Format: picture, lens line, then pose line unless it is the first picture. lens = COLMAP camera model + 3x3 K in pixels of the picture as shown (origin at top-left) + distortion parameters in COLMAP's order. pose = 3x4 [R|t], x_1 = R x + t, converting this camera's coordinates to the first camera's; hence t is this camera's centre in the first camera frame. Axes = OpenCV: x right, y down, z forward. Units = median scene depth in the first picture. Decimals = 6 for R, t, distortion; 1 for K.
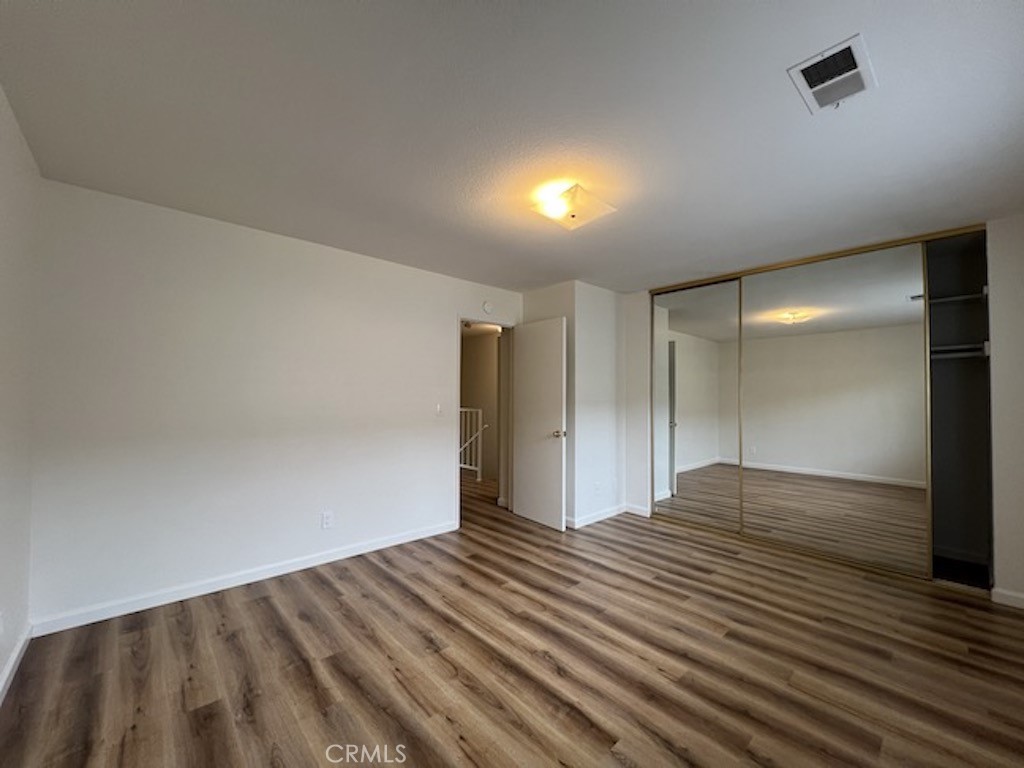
lens RADIAL K [[410.8, 0, 507.8], [0, 410.8, 385.0], [0, 0, 1]] dist [-0.004899, 0.001565]
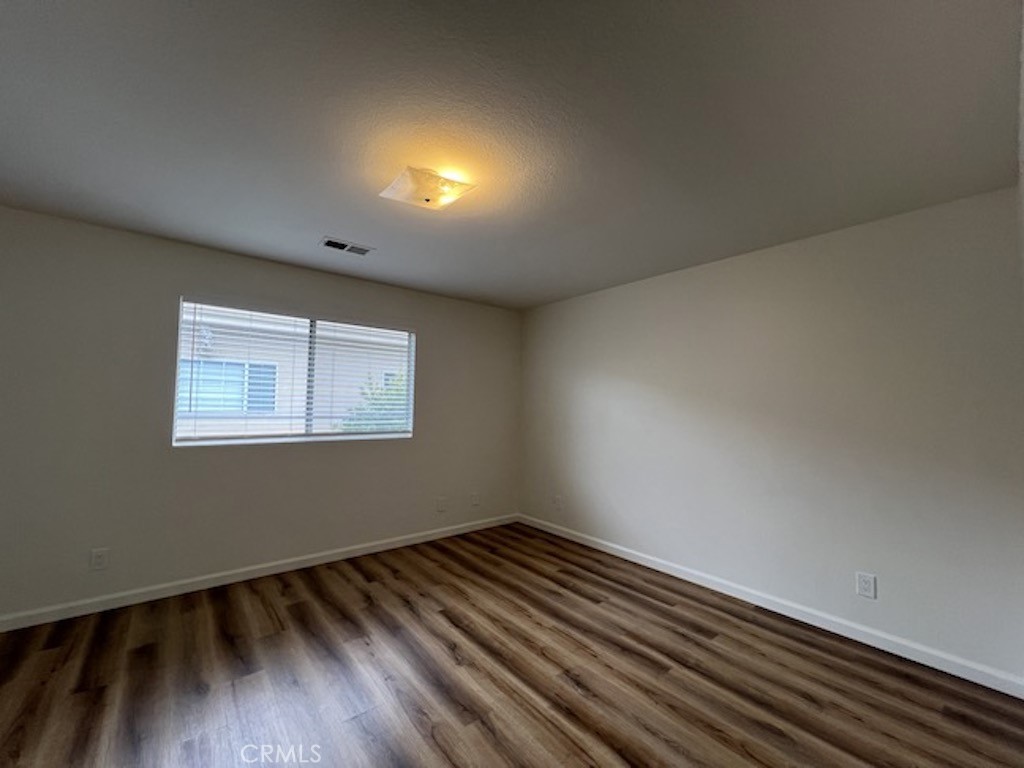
lens RADIAL K [[410.8, 0, 506.2], [0, 410.8, 385.2], [0, 0, 1]] dist [-0.004899, 0.001565]
pose [[-0.998271, -0.019573, 0.055419, -0.069171], [-0.023708, 0.996904, -0.074972, 0.034881], [-0.053780, -0.076156, -0.995644, 2.111728]]
